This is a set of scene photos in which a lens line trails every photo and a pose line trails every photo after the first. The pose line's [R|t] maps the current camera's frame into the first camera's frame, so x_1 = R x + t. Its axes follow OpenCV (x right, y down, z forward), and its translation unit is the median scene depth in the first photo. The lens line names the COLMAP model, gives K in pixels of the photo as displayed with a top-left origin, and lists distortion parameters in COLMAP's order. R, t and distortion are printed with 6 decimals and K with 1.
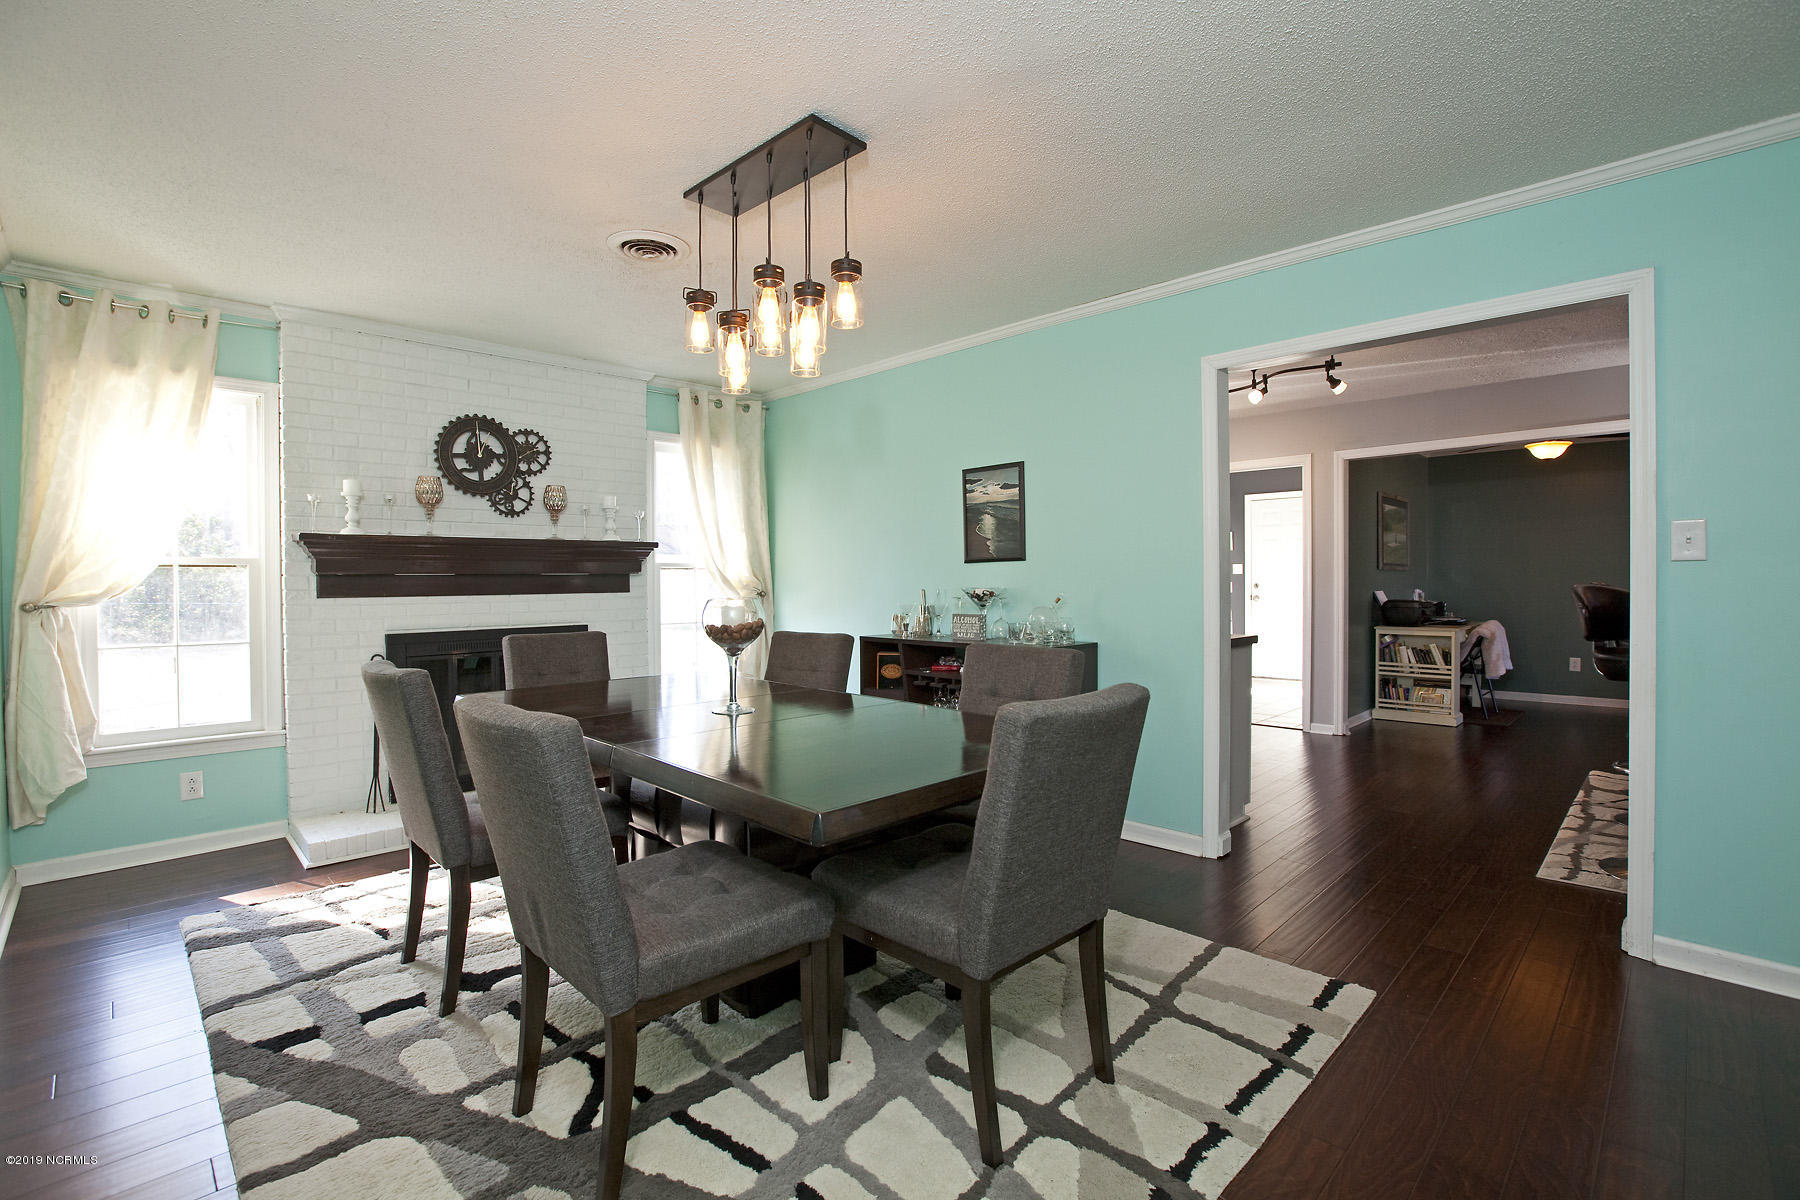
lens RADIAL K [[822.9, 0, 895.7], [0, 822.9, 590.0], [0, 0, 1]] dist [-0.052794, 0.017546]
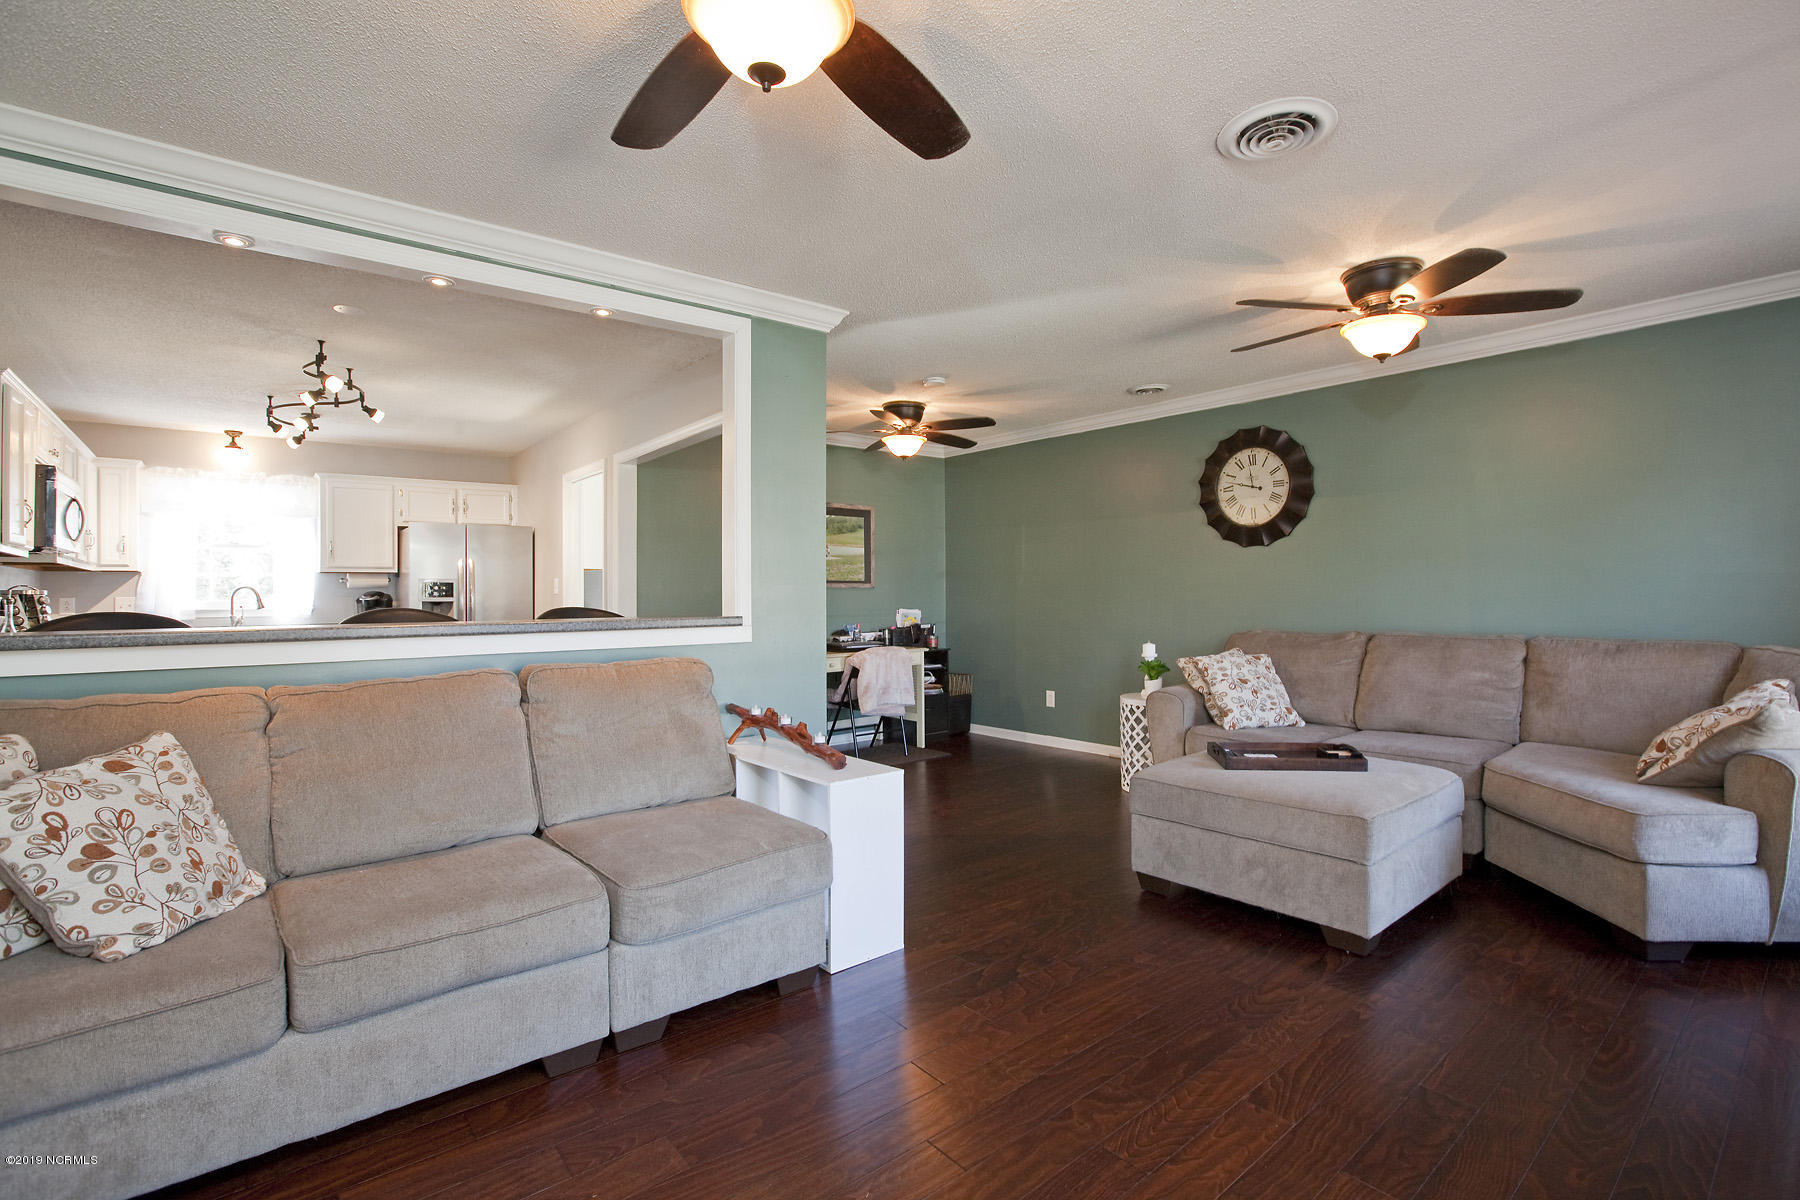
lens RADIAL K [[822.9, 0, 895.7], [0, 822.9, 590.0], [0, 0, 1]] dist [-0.052794, 0.017546]
pose [[0.995385, -0.000631, -0.095961, 0.863559], [-0.000917, 0.999870, -0.016096, -0.008860], [0.095959, 0.016110, 0.995255, 0.132434]]
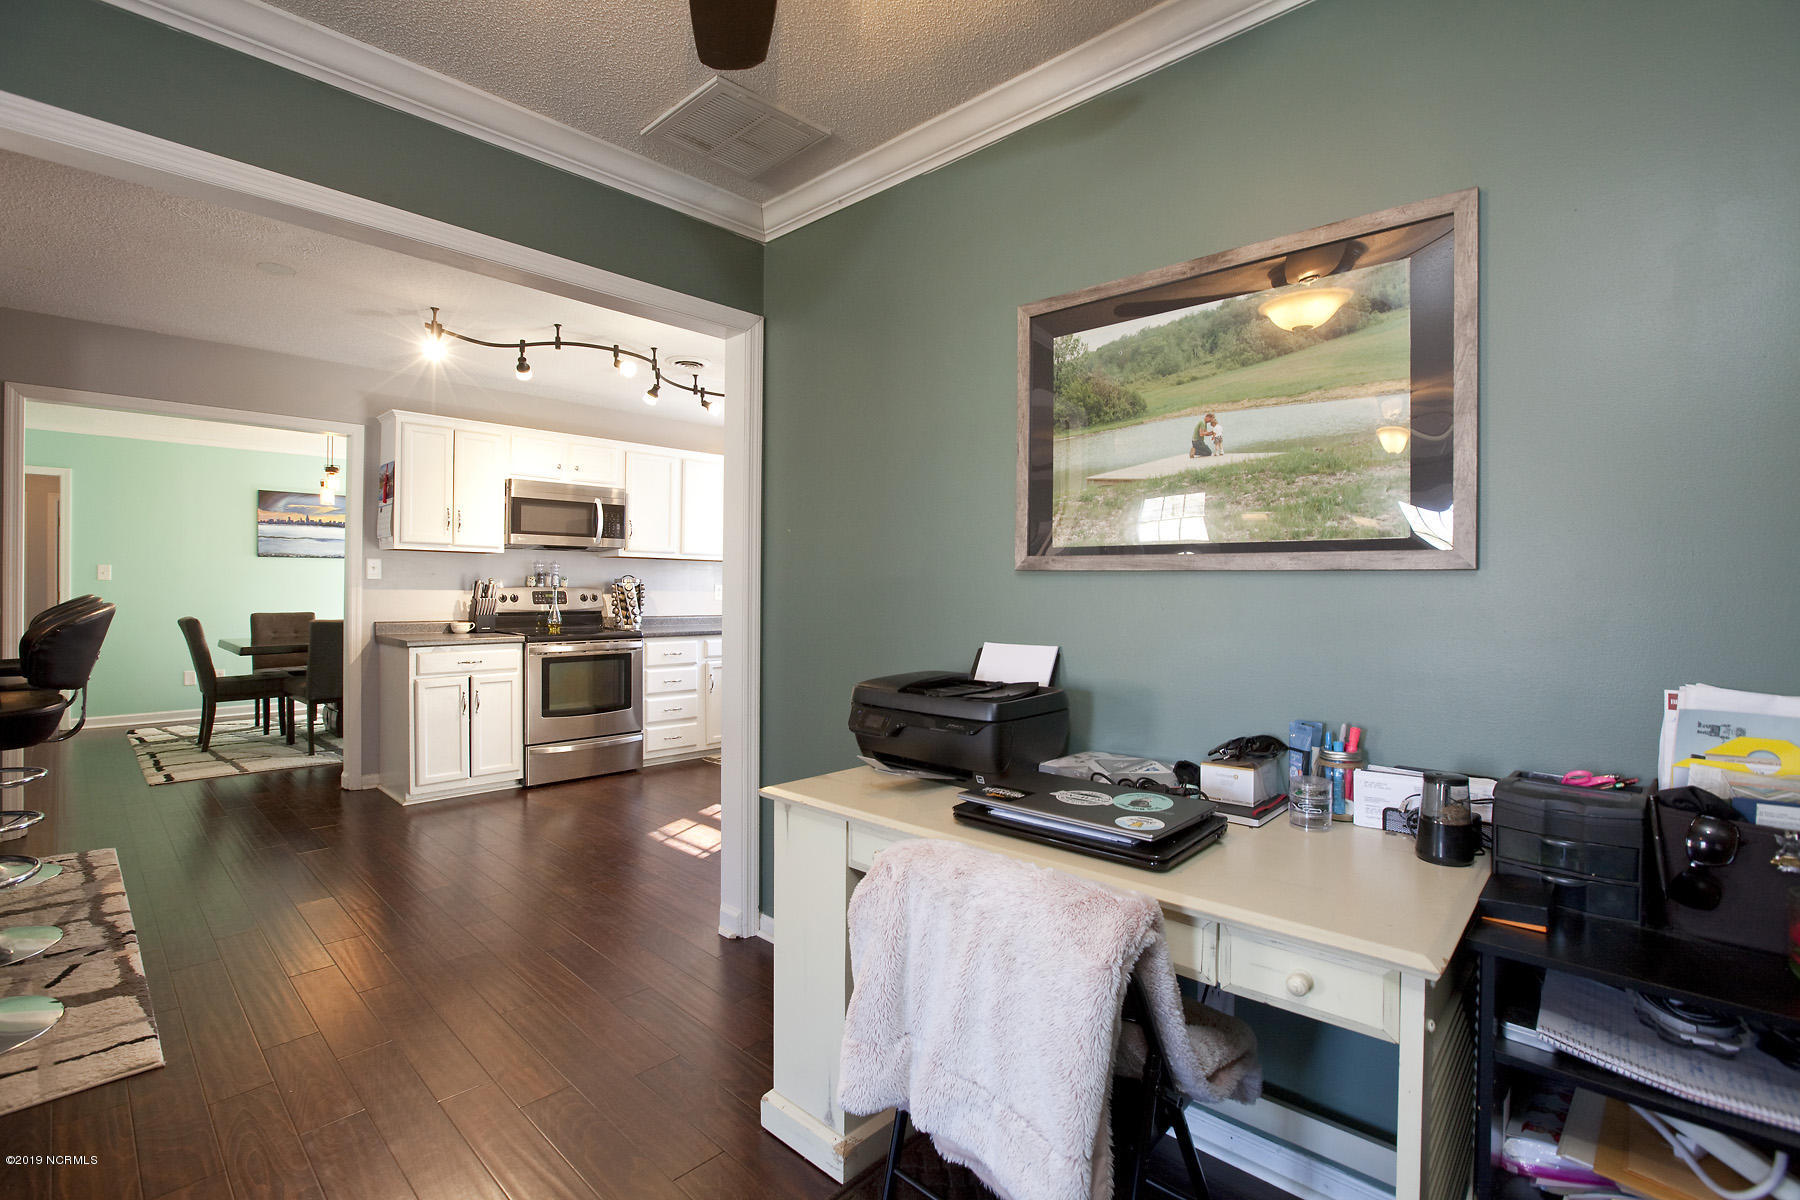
lens RADIAL K [[822.9, 0, 895.7], [0, 822.9, 590.0], [0, 0, 1]] dist [-0.052794, 0.017546]
pose [[0.028895, 0.011296, -0.999519, 0.947403], [-0.019392, 0.999754, 0.010738, -0.021915], [0.999394, 0.019073, 0.029107, 1.000511]]
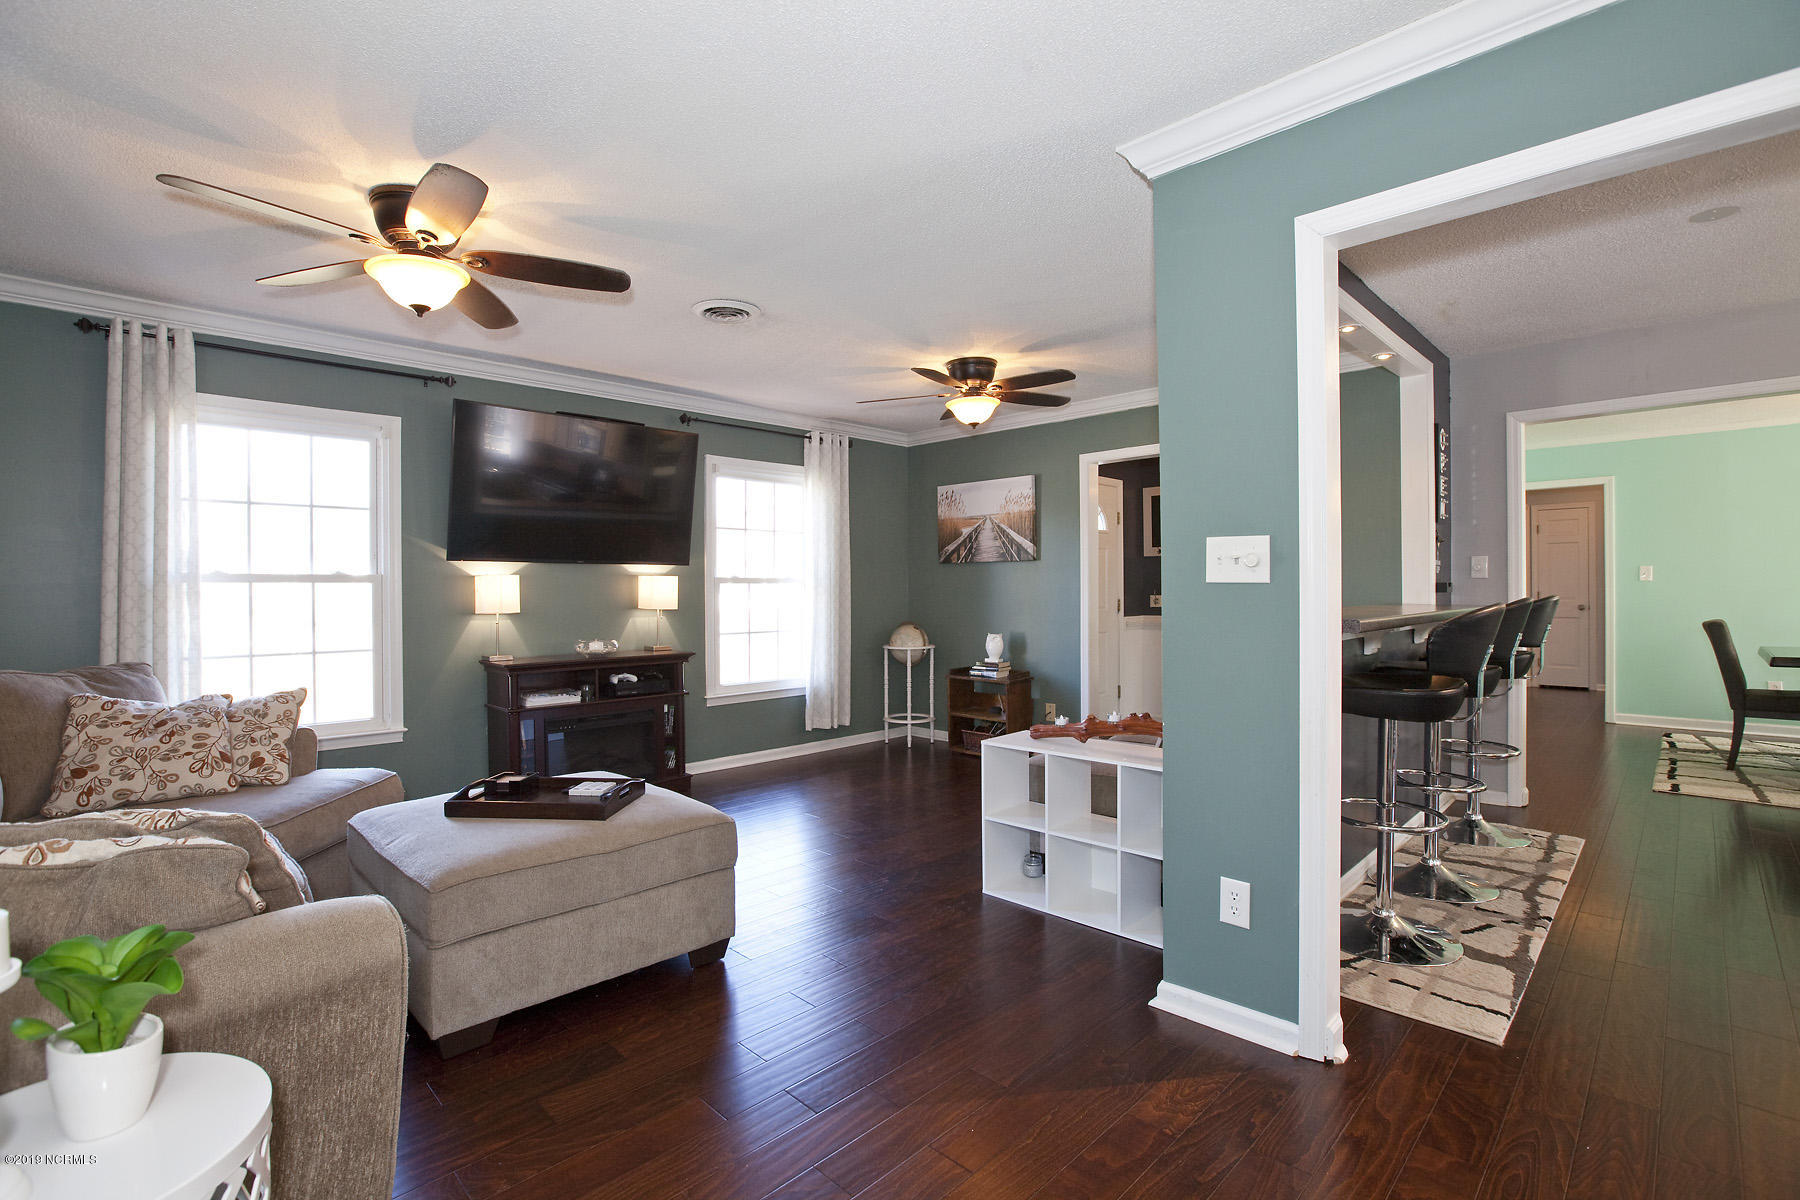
lens RADIAL K [[822.9, 0, 895.7], [0, 822.9, 590.0], [0, 0, 1]] dist [-0.052794, 0.017546]
pose [[-0.999885, 0.014975, -0.002180, 0.878287], [0.014942, 0.999785, 0.014401, -0.021624], [0.002395, 0.014367, -0.999894, 1.047517]]
